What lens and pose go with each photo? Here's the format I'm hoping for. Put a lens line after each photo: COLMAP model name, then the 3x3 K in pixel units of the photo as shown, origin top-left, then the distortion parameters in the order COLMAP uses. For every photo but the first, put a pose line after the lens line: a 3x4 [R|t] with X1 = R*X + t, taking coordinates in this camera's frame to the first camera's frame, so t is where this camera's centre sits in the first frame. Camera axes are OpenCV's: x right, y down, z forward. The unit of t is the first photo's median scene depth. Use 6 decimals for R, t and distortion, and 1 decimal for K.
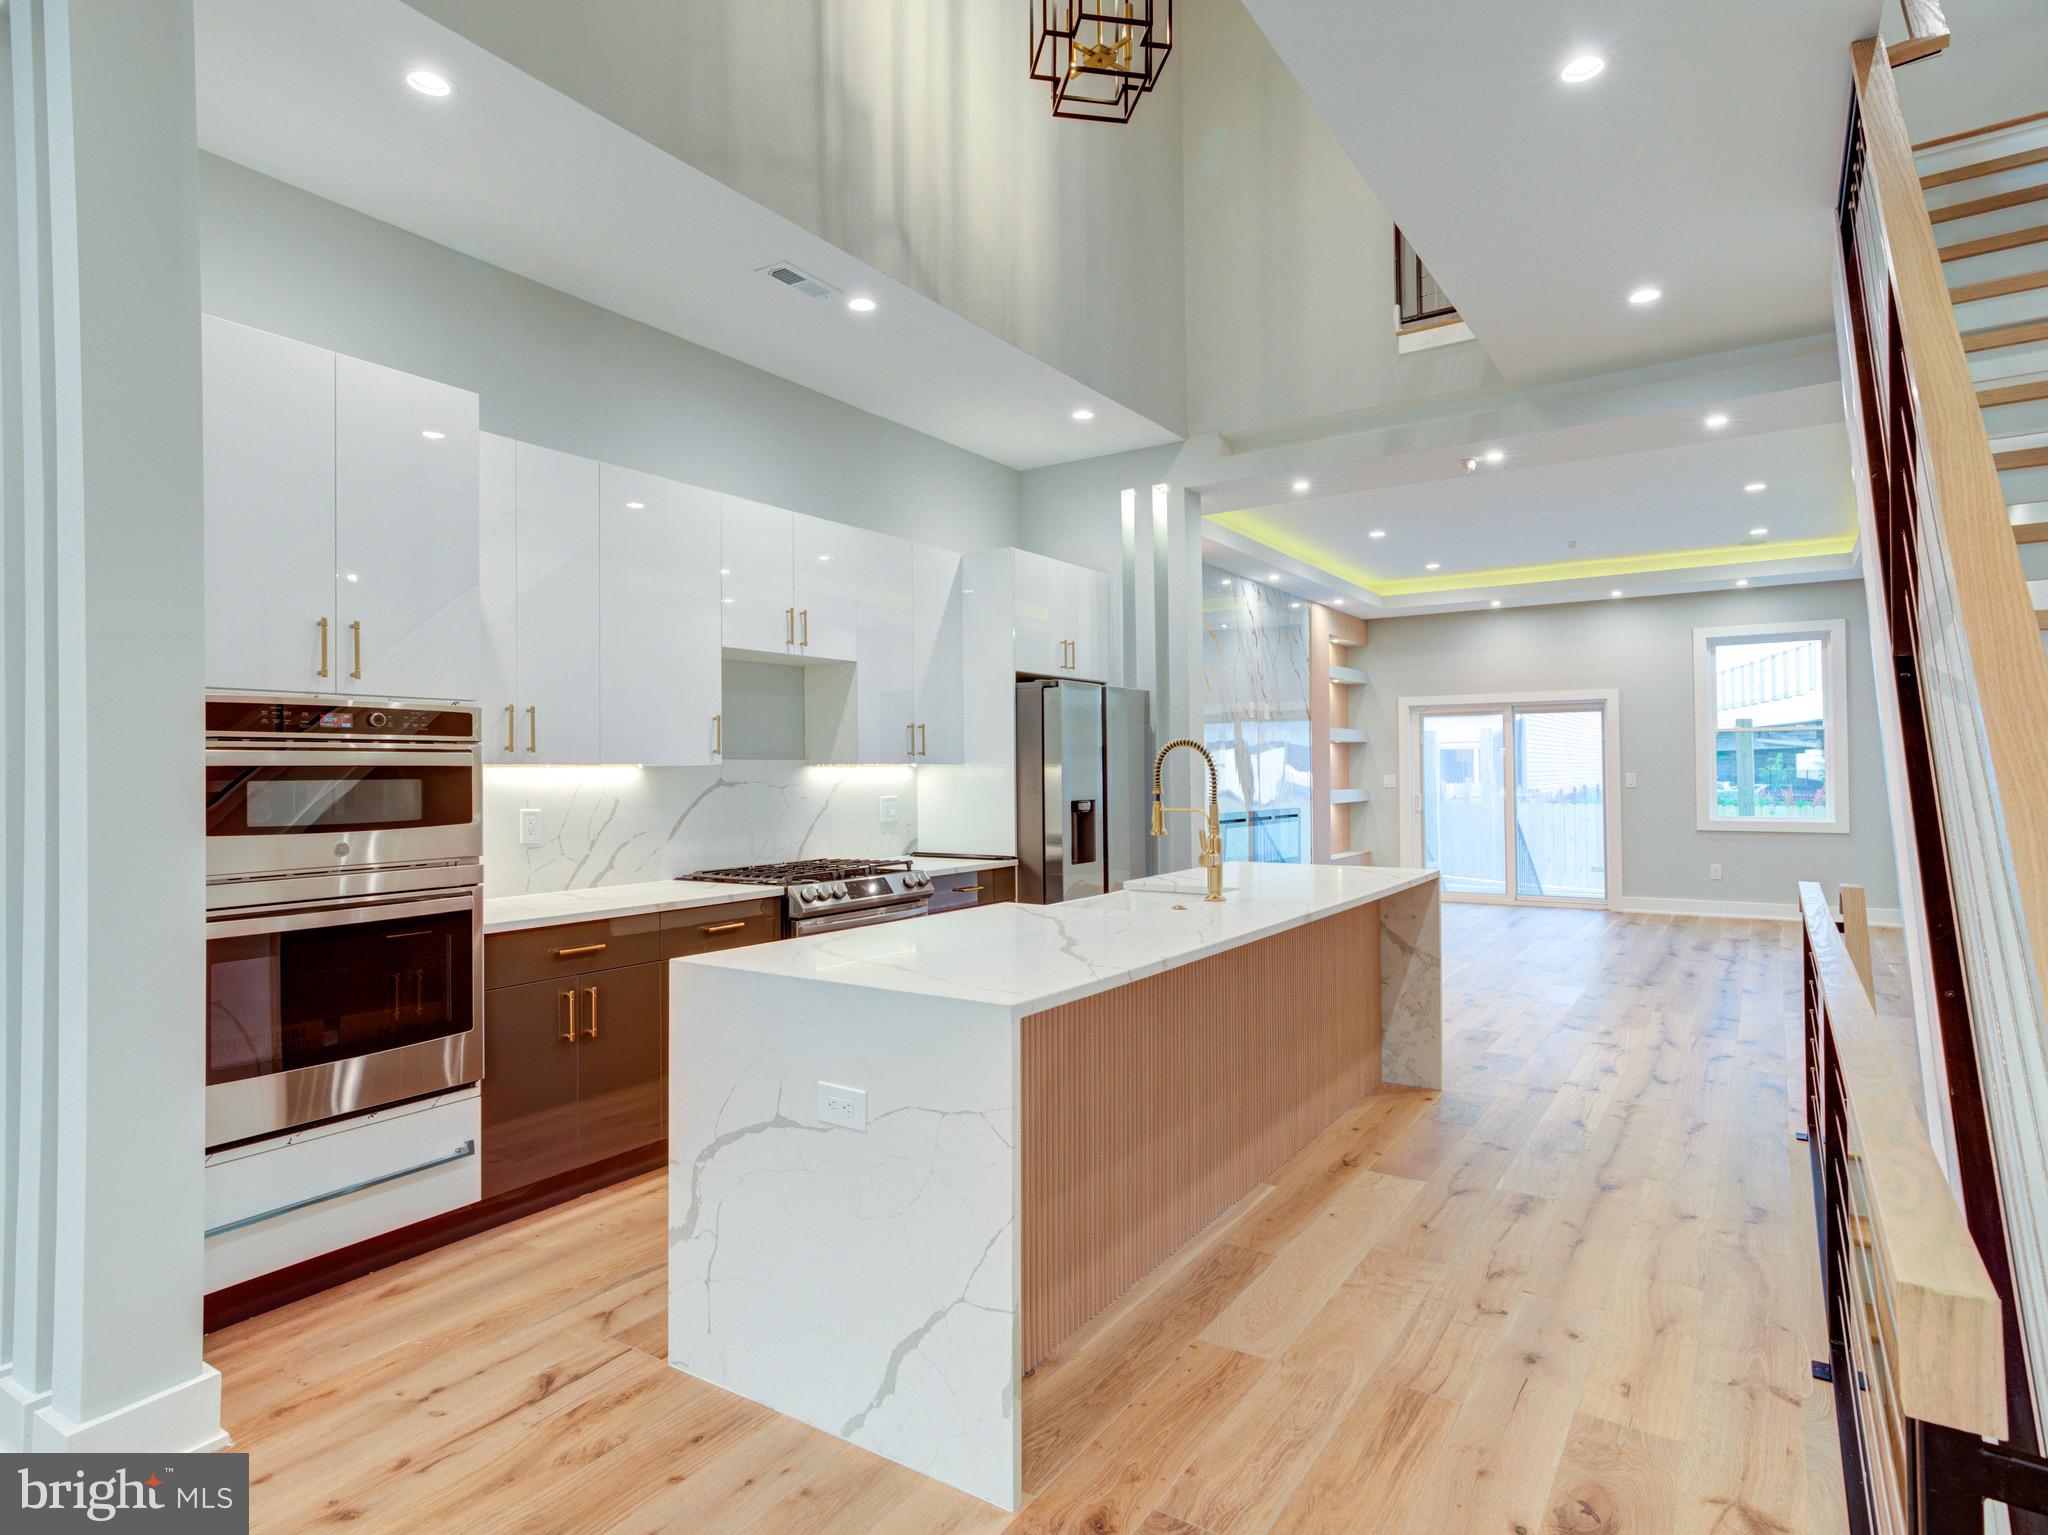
lens RADIAL K [[1123.9, 0, 1013.5], [0, 1123.9, 763.0], [0, 0, 1]] dist [-0.006673, 0.014879]
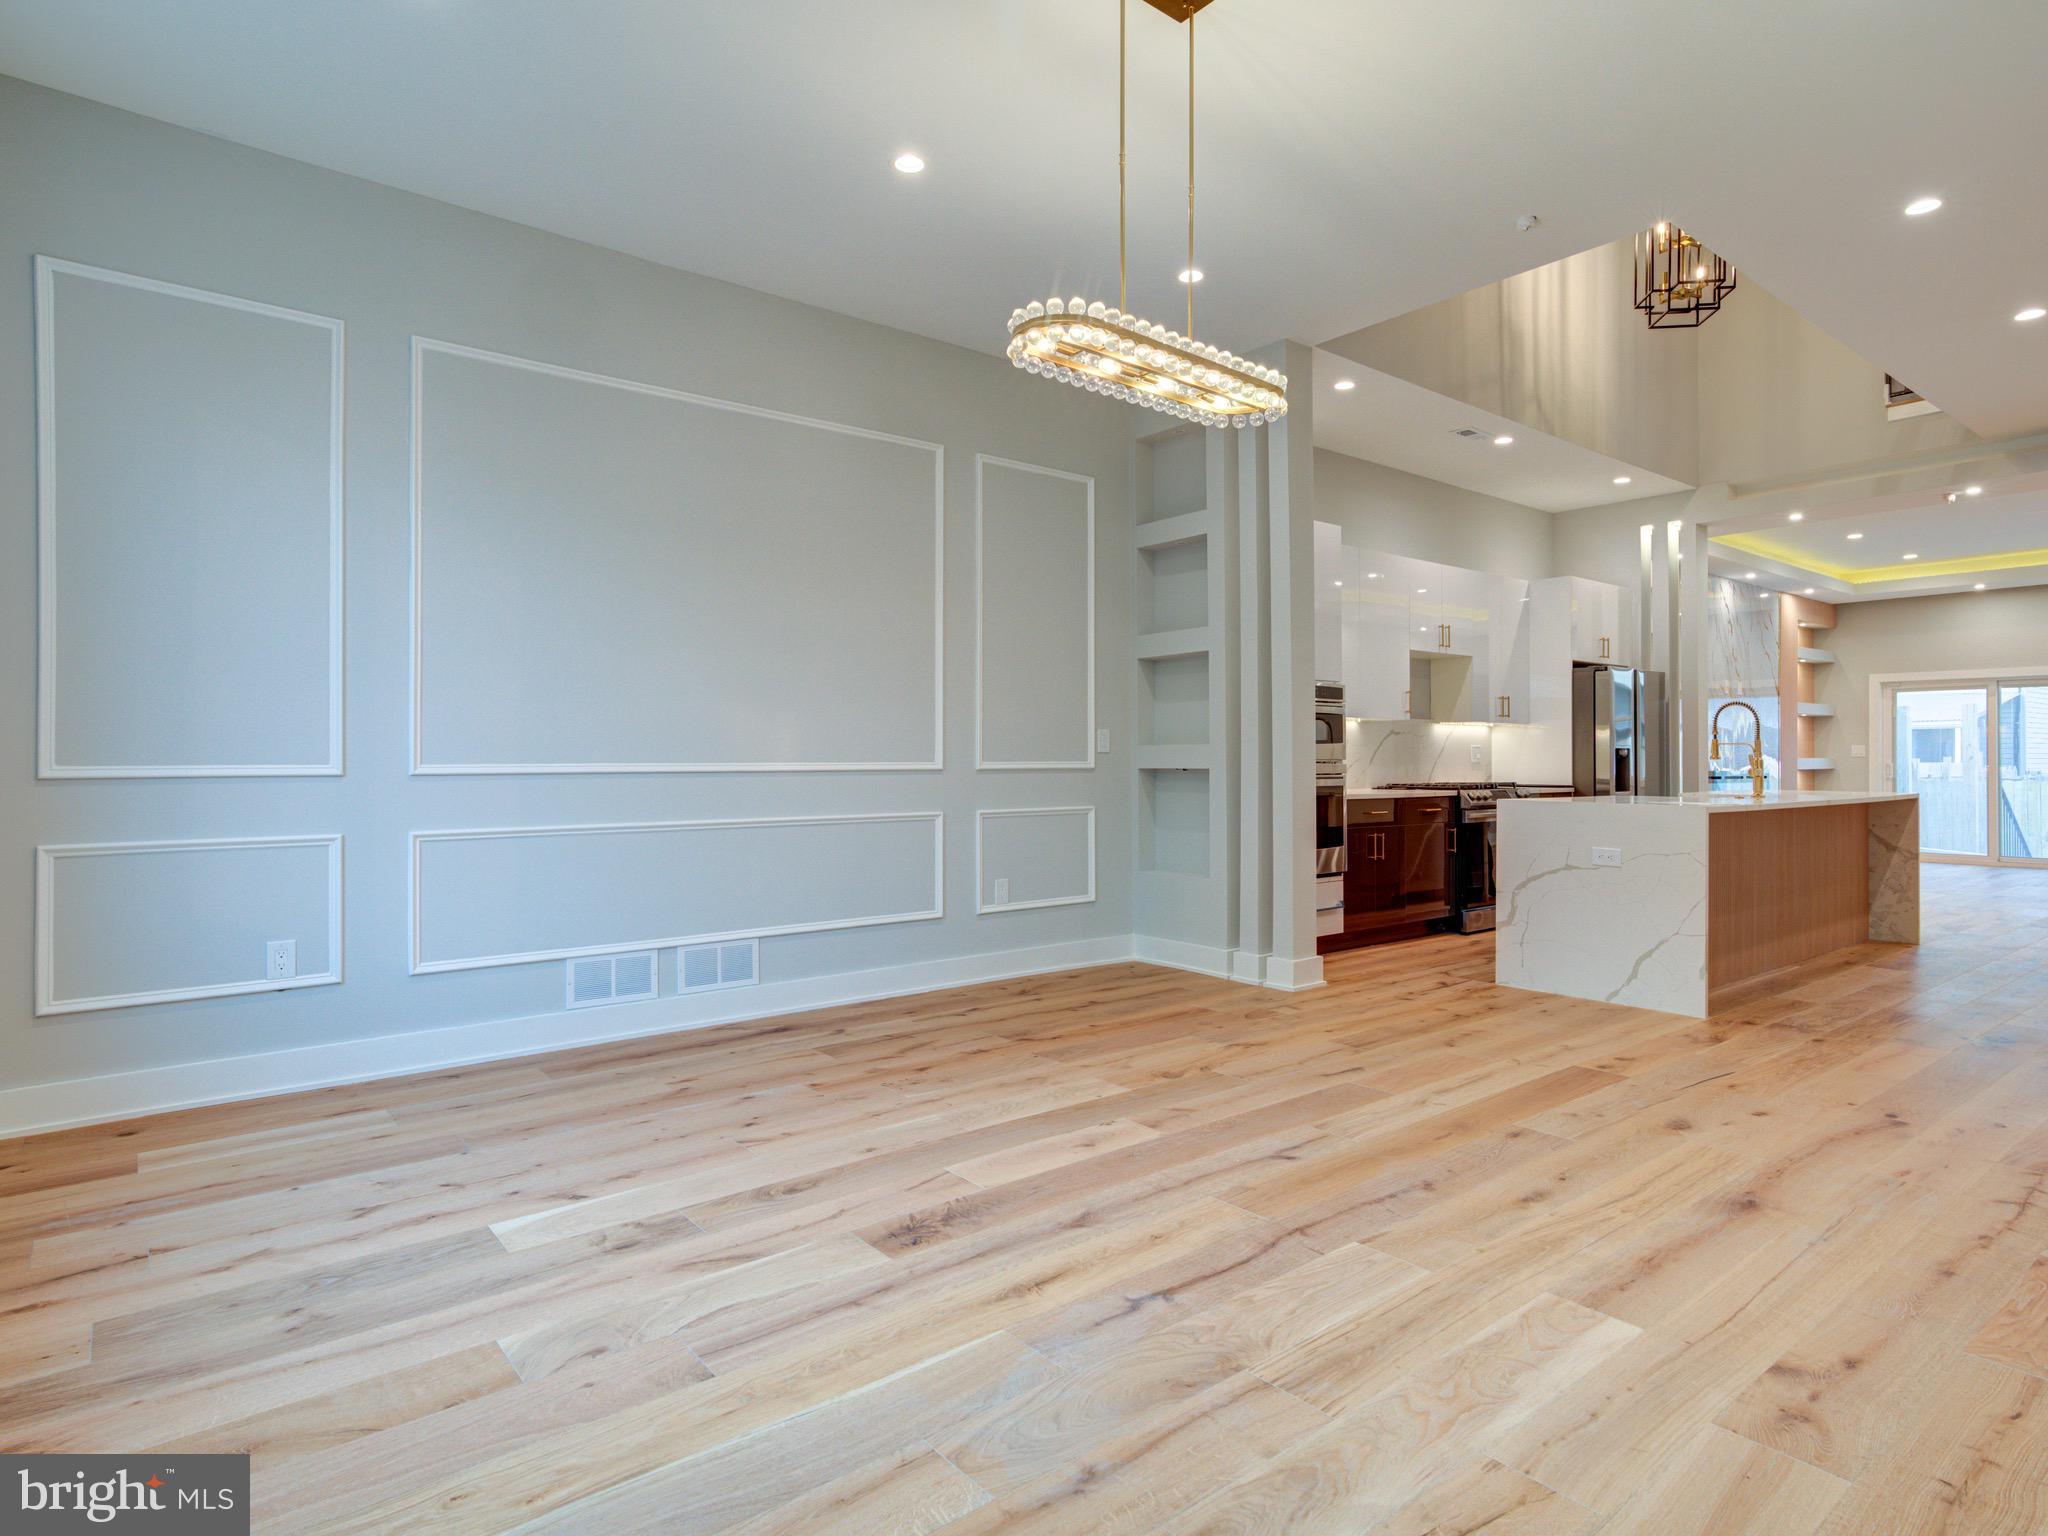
lens RADIAL K [[1123.9, 0, 1014.6], [0, 1123.9, 759.4], [0, 0, 1]] dist [-0.006673, 0.014879]
pose [[0.952995, 0.008699, -0.302863, -0.240746], [-0.005707, 0.999926, 0.010764, 0.035451], [0.302934, -0.008529, 0.952973, -0.606036]]
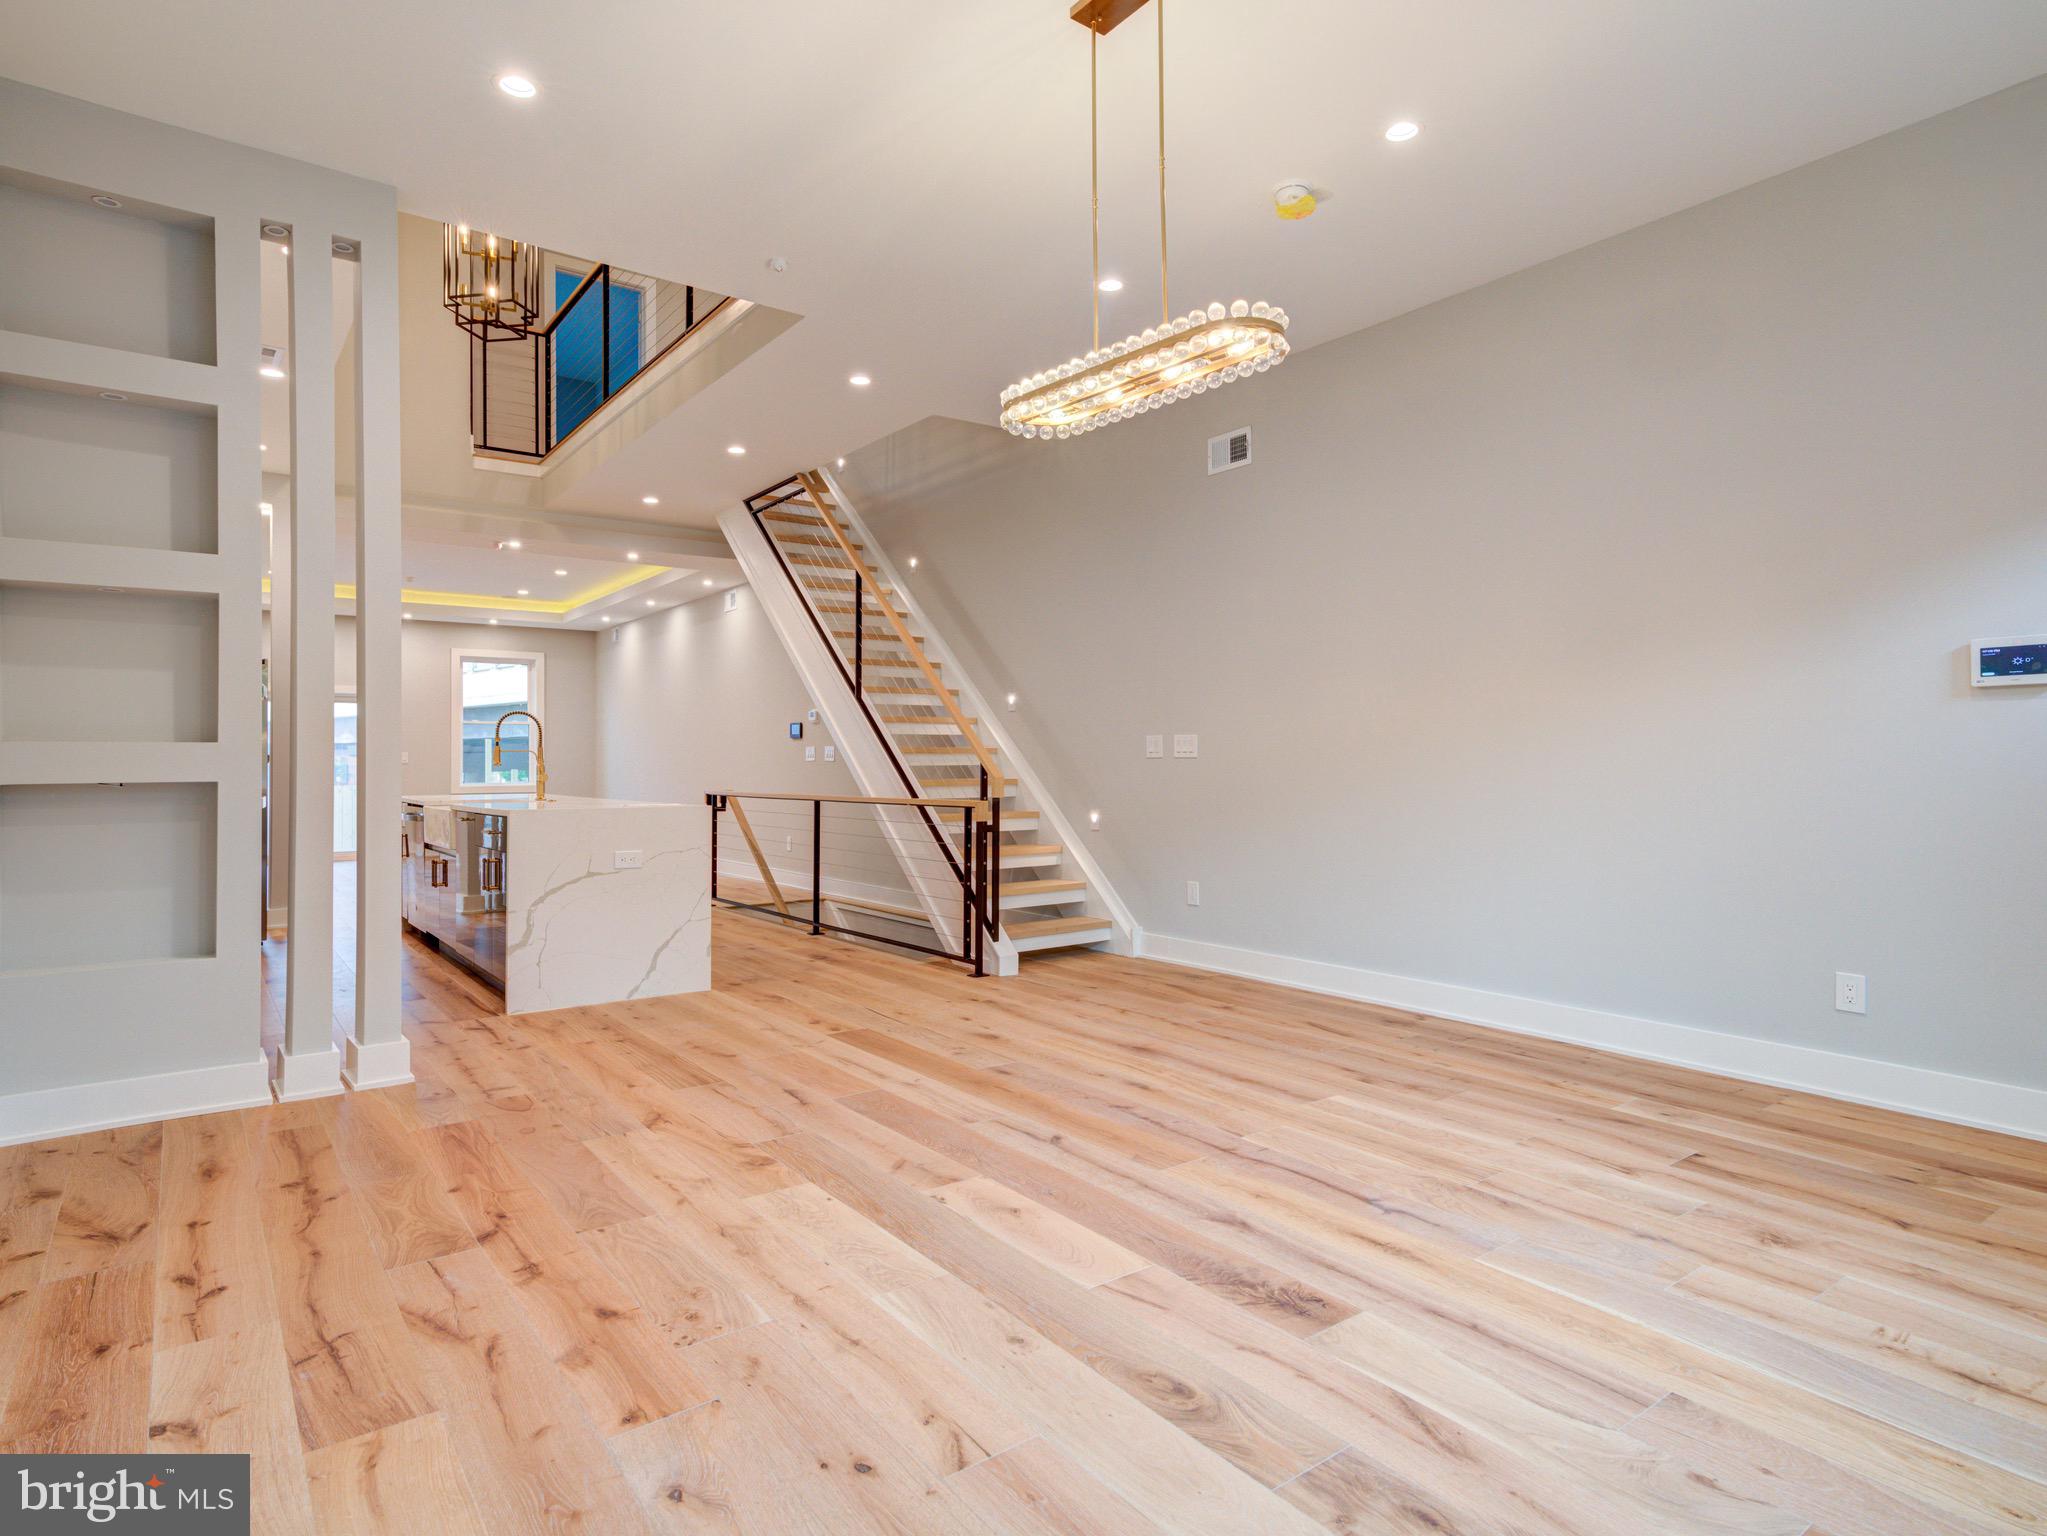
lens RADIAL K [[1123.3, 0, 1028.0], [0, 1123.3, 759.7], [0, 0, 1]] dist [-0.006673, 0.014879]
pose [[0.335020, 0.013111, 0.942120, -0.829135], [-0.009820, 0.999897, -0.010423, 0.044139], [-0.942160, -0.005759, 0.335114, -0.229564]]
